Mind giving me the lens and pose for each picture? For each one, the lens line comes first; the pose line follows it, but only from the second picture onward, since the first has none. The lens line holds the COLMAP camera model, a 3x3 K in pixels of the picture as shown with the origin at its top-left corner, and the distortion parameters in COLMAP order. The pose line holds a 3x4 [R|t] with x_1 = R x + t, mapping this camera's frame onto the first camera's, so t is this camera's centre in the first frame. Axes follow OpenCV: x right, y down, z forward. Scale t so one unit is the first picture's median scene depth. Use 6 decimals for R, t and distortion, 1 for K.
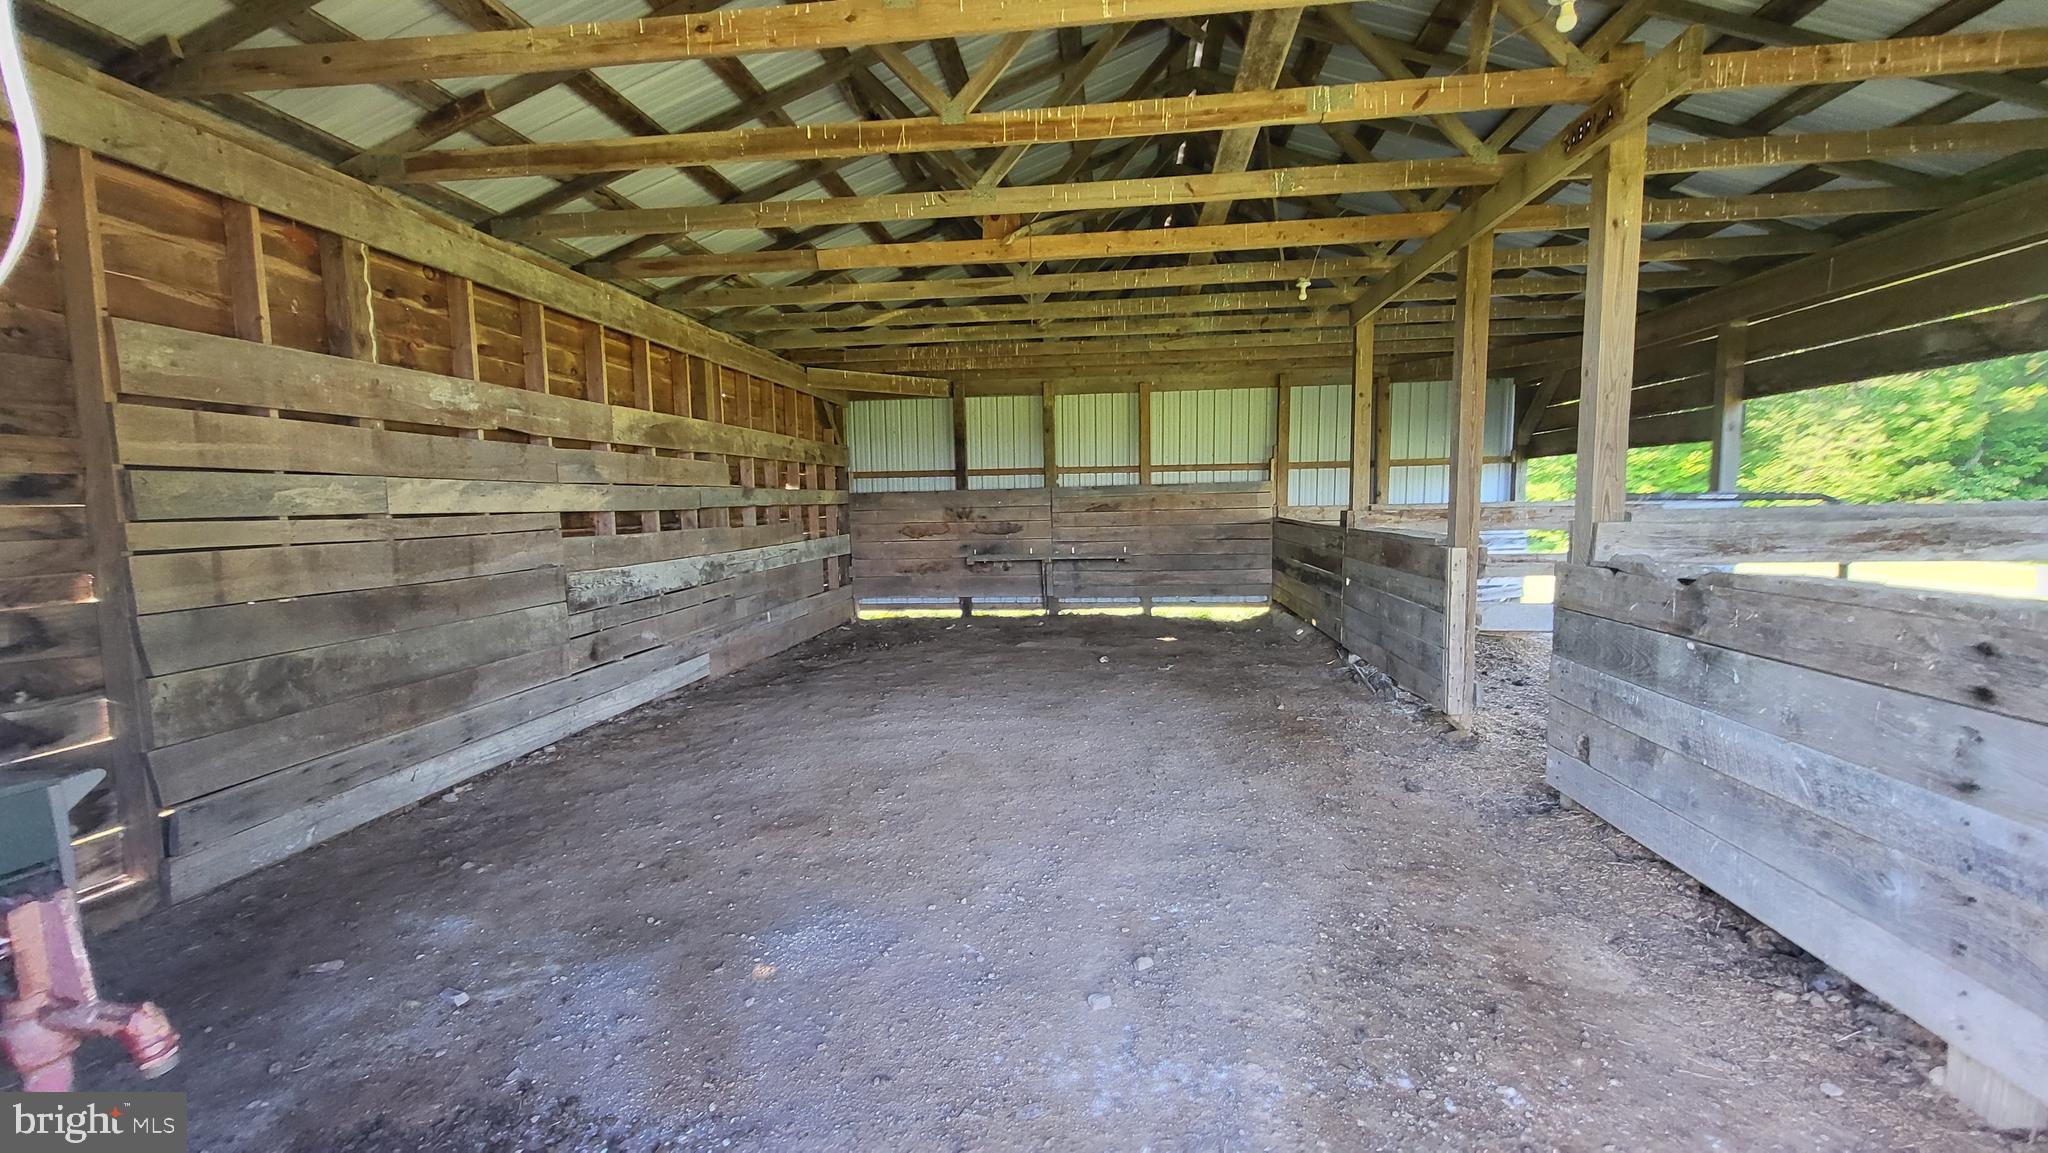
lens RADIAL K [[804.9, 0, 1016.0], [0, 804.9, 575.9], [0, 0, 1]] dist [0.000182, -0.000035]
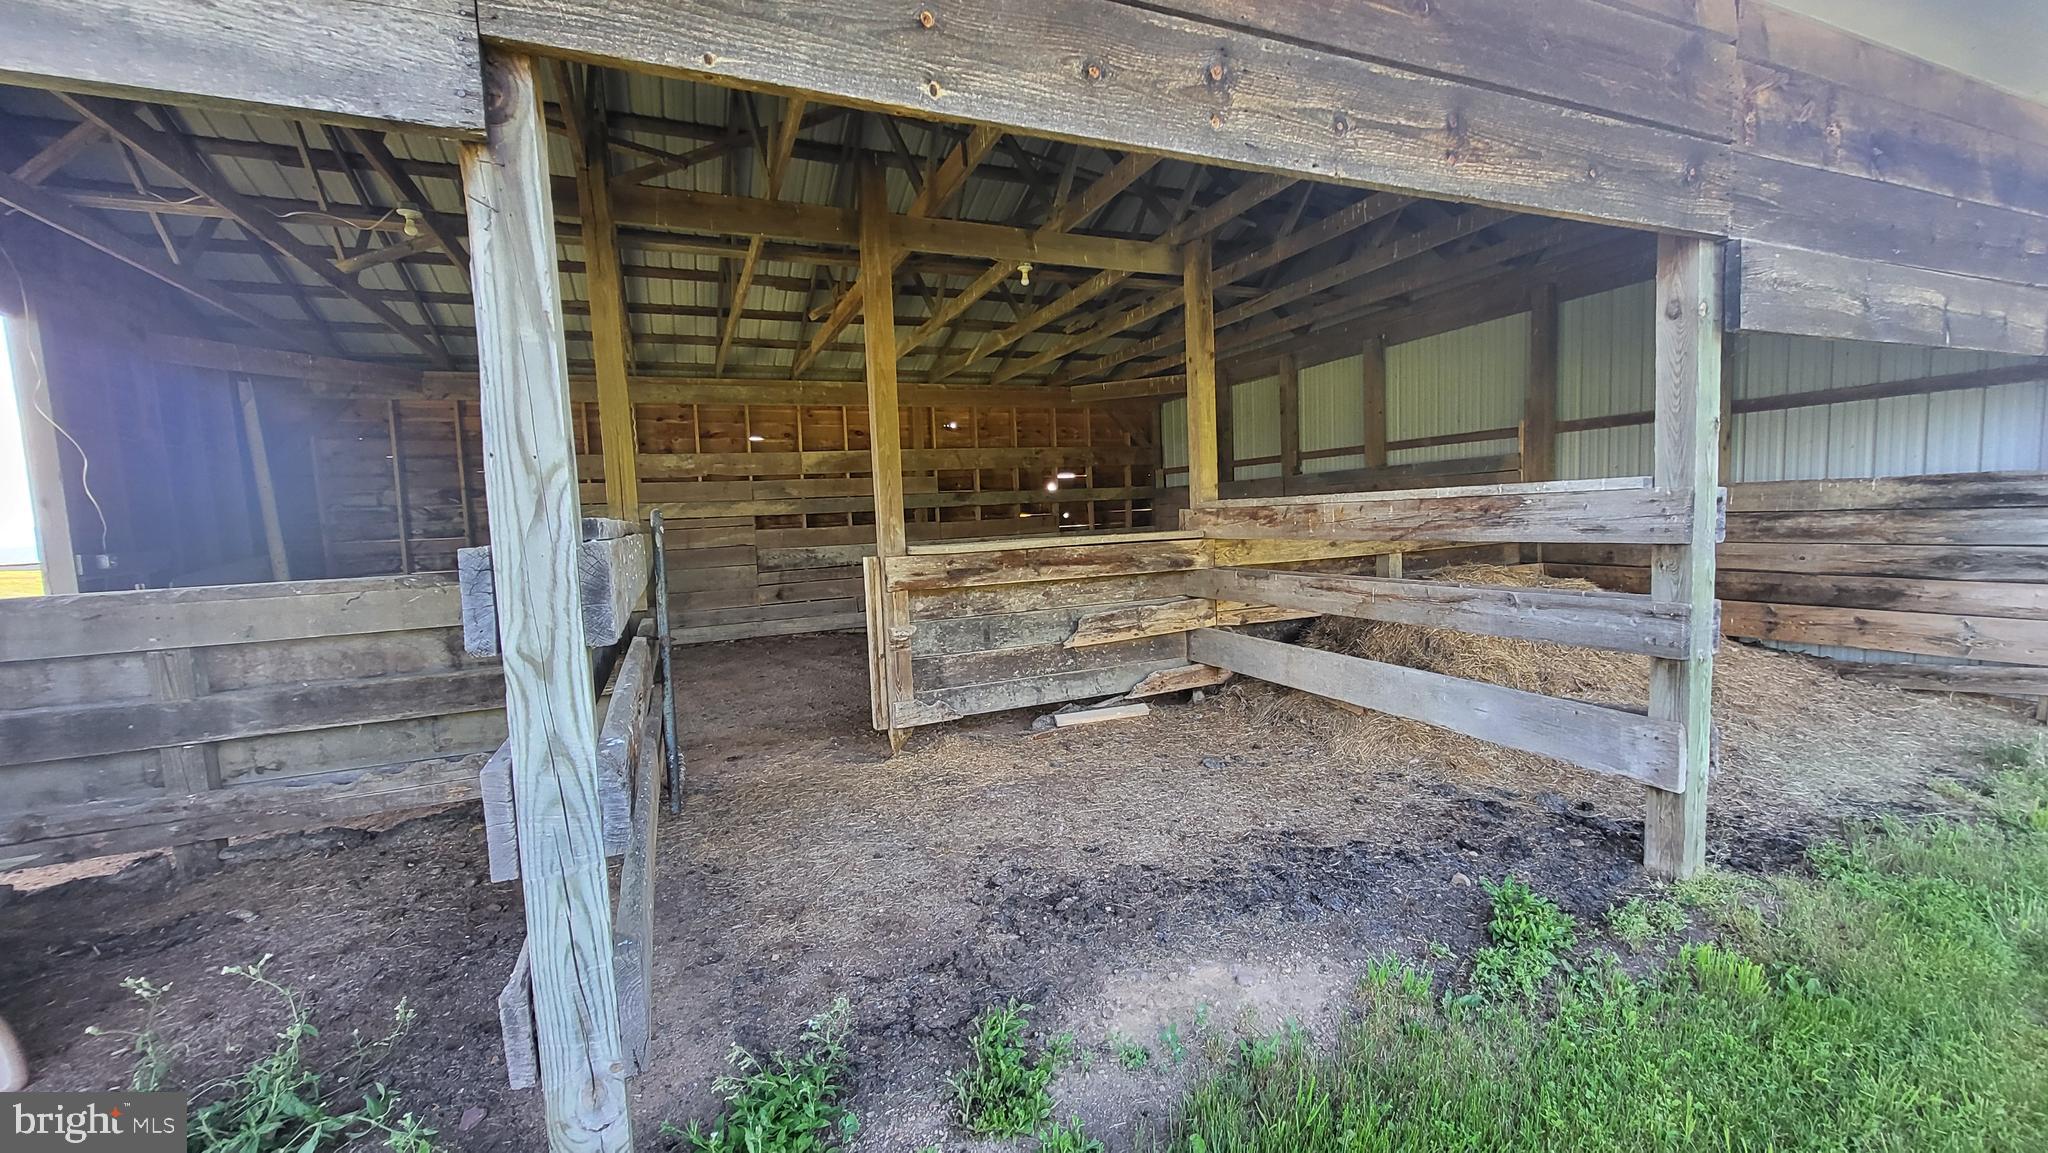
lens RADIAL K [[804.9, 0, 1020.0], [0, 804.9, 577.8], [0, 0, 1]] dist [0.000182, -0.000035]
pose [[0.513557, 0.073031, -0.854942, 1.251837], [-0.044216, 0.997300, 0.058632, -0.068967], [0.856916, 0.007691, 0.515399, 0.540437]]
